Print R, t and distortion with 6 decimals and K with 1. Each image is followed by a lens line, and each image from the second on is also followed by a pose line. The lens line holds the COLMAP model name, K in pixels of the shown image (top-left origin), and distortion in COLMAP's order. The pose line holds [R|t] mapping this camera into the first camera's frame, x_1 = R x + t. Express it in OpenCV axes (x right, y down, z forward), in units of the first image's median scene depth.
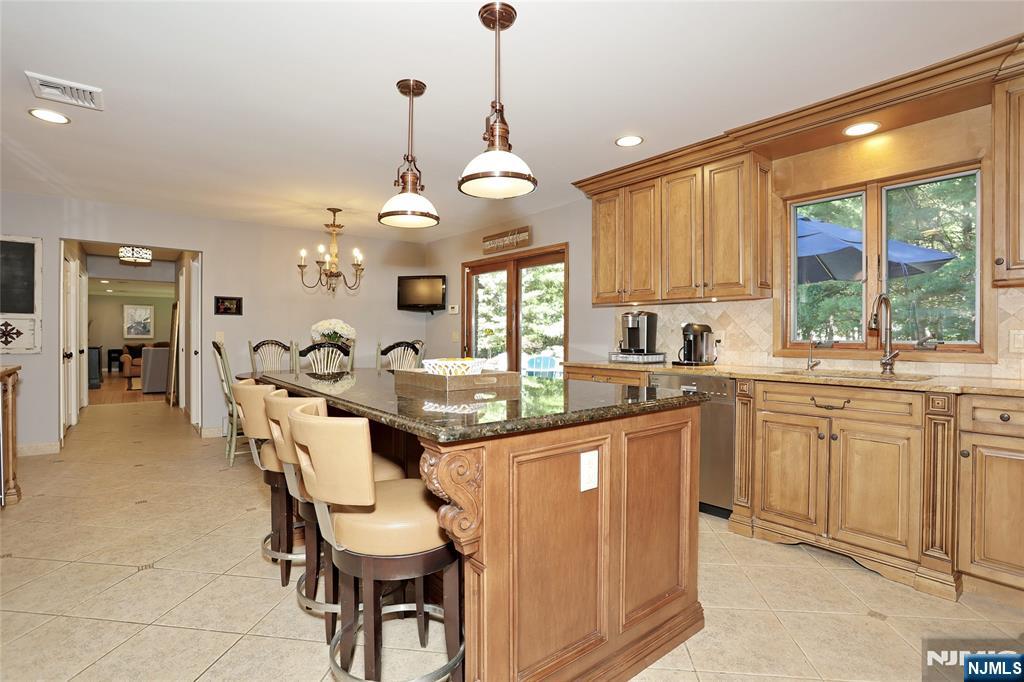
lens RADIAL K [[496.3, 0, 510.9], [0, 496.3, 338.2], [0, 0, 1]] dist [-0.077168, 0.034069]
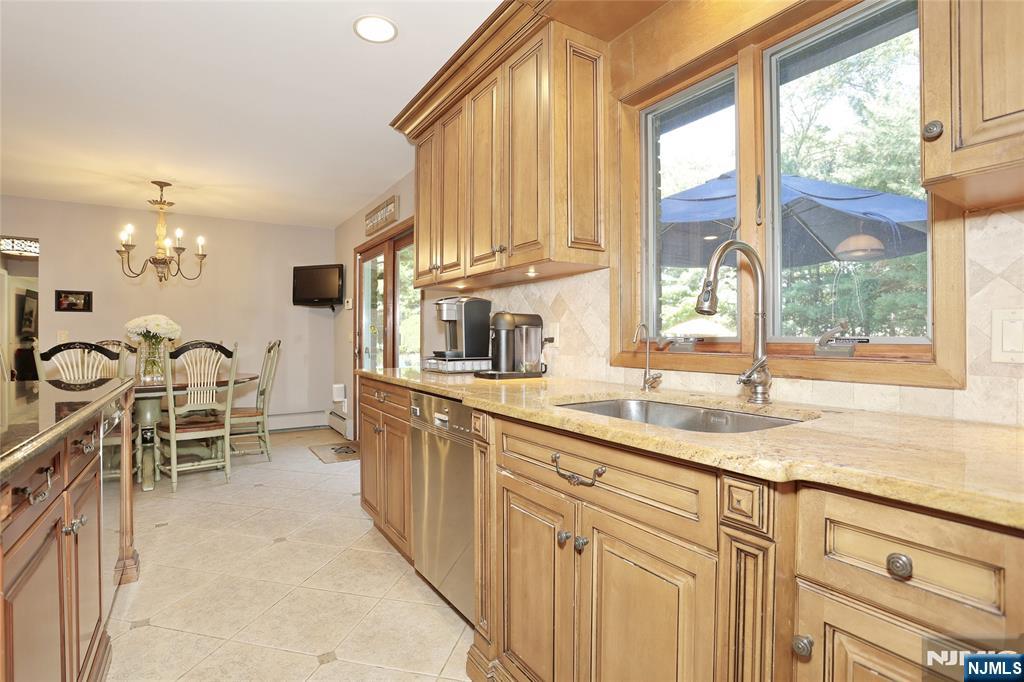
lens RADIAL K [[496.3, 0, 510.9], [0, 496.3, 338.2], [0, 0, 1]] dist [-0.077168, 0.034069]
pose [[0.994441, -0.001730, -0.105281, 0.401266], [0.001357, 0.999993, -0.003614, 0.005642], [0.105287, 0.003451, 0.994436, 0.319470]]
